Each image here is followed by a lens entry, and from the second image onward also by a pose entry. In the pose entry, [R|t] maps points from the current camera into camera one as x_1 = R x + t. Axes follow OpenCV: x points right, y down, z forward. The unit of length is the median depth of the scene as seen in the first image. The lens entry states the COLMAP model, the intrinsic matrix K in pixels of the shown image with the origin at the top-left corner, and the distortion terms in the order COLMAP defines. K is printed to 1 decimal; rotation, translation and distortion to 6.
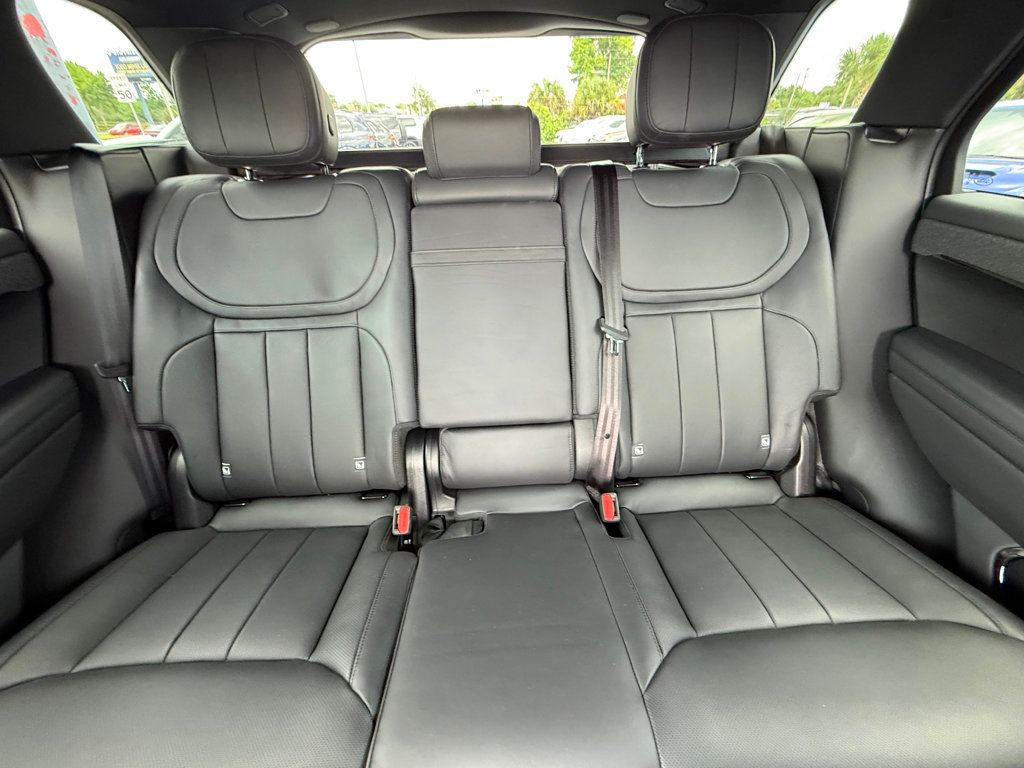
lens RADIAL K [[412.7, 0, 510.0], [0, 412.7, 383.7], [0, 0, 1]] dist [-0.001551, 0.001534]
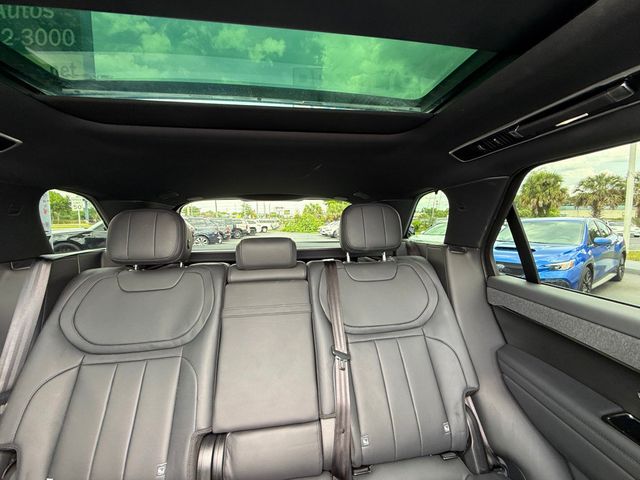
lens RADIAL K [[257.9, 0, 319.0], [0, 257.9, 238.9], [0, 0, 1]] dist [-0.001551, 0.001534]
pose [[0.995202, 0.004770, 0.097724, 0.056474], [0.042486, 0.878657, -0.475560, -0.040192], [-0.088135, 0.477430, 0.874238, -0.125443]]
